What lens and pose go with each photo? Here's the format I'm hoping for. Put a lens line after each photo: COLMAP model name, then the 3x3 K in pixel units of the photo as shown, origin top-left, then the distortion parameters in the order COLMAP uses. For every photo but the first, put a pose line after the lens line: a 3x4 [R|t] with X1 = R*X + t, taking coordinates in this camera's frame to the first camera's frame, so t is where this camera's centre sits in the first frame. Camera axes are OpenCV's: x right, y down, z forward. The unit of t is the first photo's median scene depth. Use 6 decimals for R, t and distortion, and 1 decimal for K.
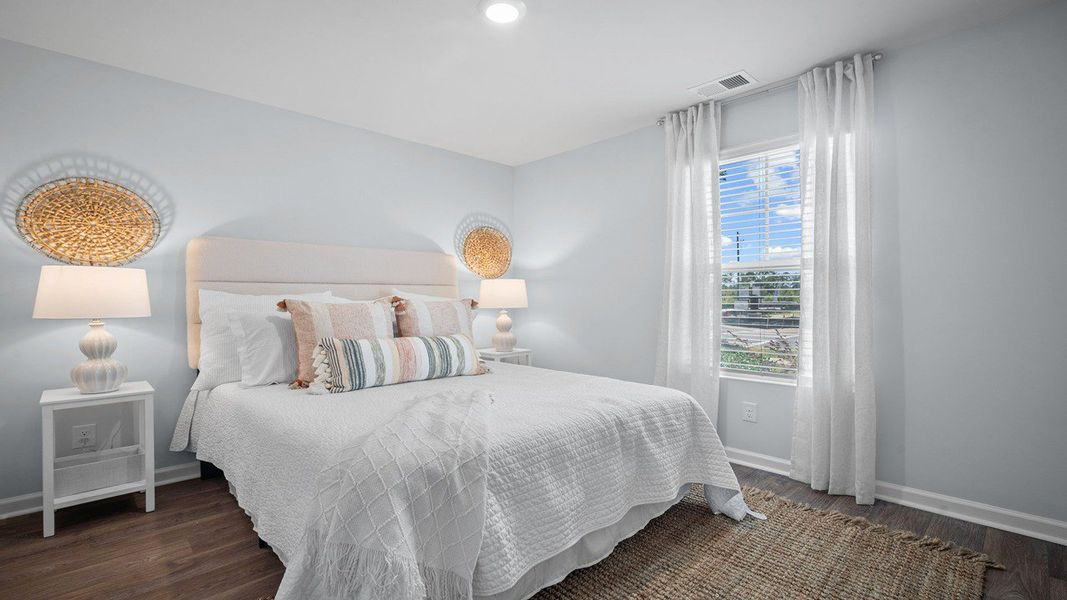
lens RADIAL K [[473.7, 0, 530.9], [0, 473.7, 299.5], [0, 0, 1]] dist [-0.008652, 0.001718]
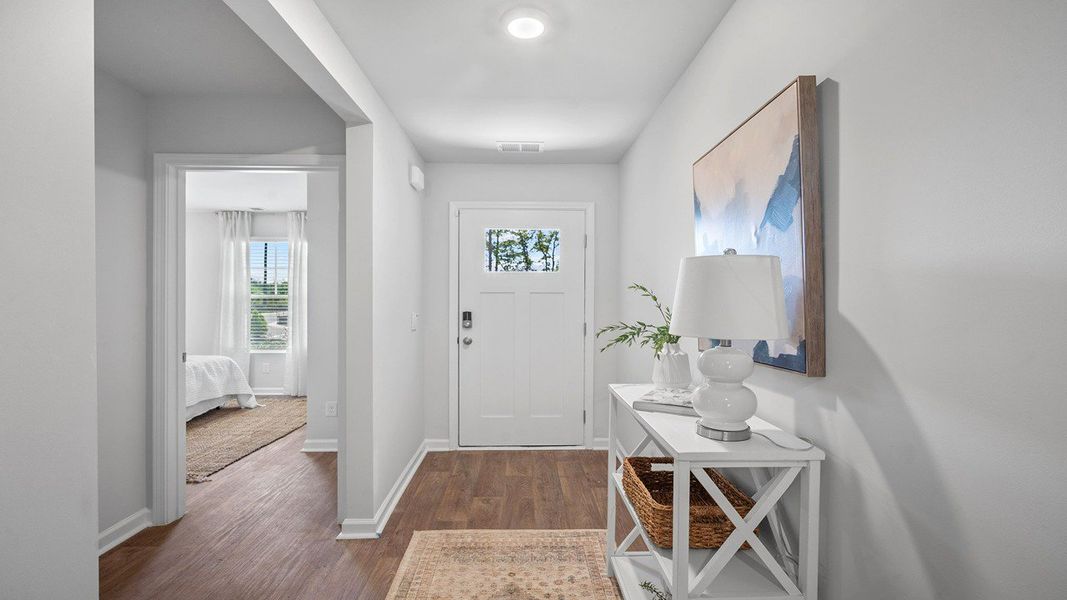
lens RADIAL K [[473.7, 0, 527.7], [0, 473.7, 304.0], [0, 0, 1]] dist [-0.008652, 0.001718]
pose [[0.661393, 0.008143, 0.749995, -0.305427], [0.002792, 0.999907, -0.013318, -0.008991], [-0.750034, 0.010903, 0.661309, -1.152206]]
